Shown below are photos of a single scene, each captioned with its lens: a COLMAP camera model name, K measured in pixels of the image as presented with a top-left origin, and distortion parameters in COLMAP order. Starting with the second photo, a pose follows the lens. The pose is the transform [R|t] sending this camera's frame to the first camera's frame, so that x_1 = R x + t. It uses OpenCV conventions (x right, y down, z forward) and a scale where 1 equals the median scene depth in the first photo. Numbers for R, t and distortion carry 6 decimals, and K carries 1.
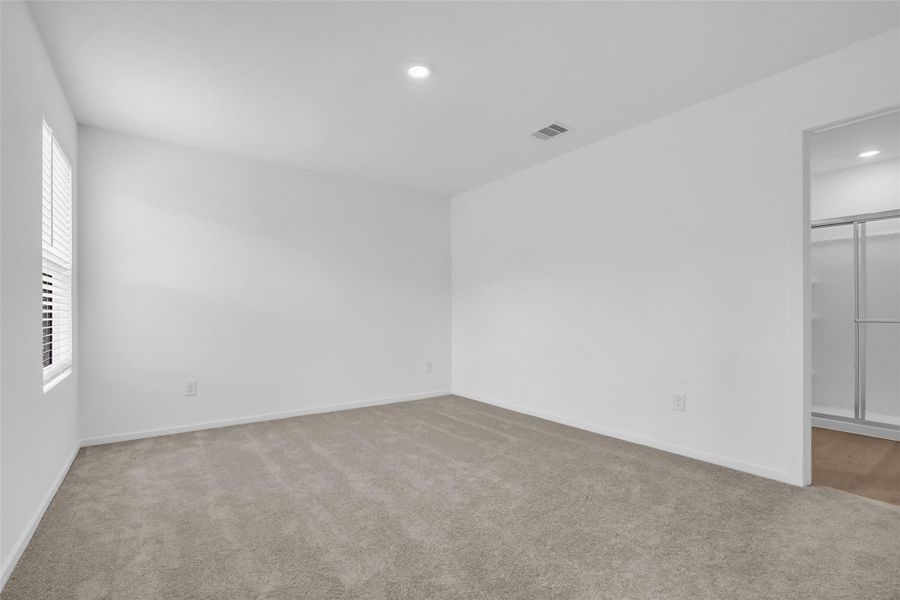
lens RADIAL K [[415.0, 0, 449.9], [0, 415.0, 303.5], [0, 0, 1]] dist [-0.016713, 0.000663]
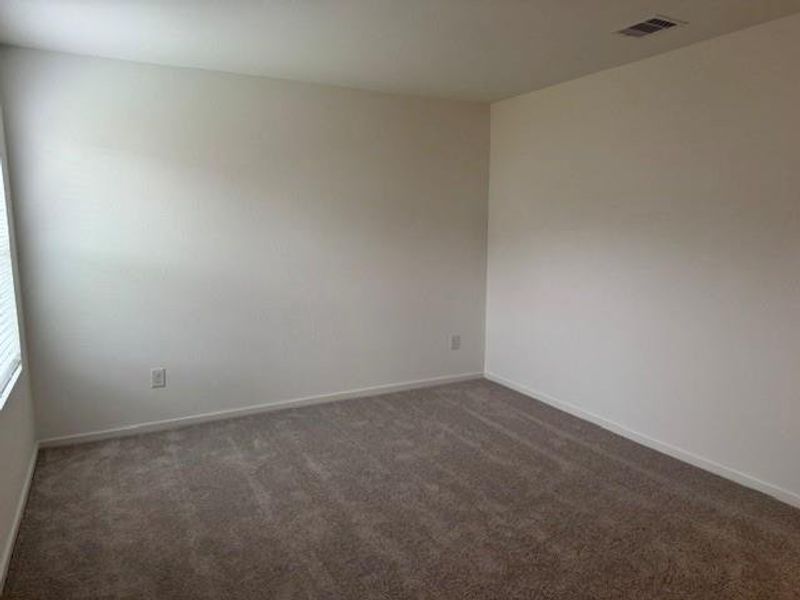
lens RADIAL K [[565.3, 0, 405.1], [0, 565.3, 303.2], [0, 0, 1]] dist [0.043057, -0.053920]
pose [[0.990359, 0.024183, -0.136396, -0.004574], [-0.002568, 0.987679, 0.156473, -0.155920], [0.138499, -0.154614, 0.978219, 0.000695]]
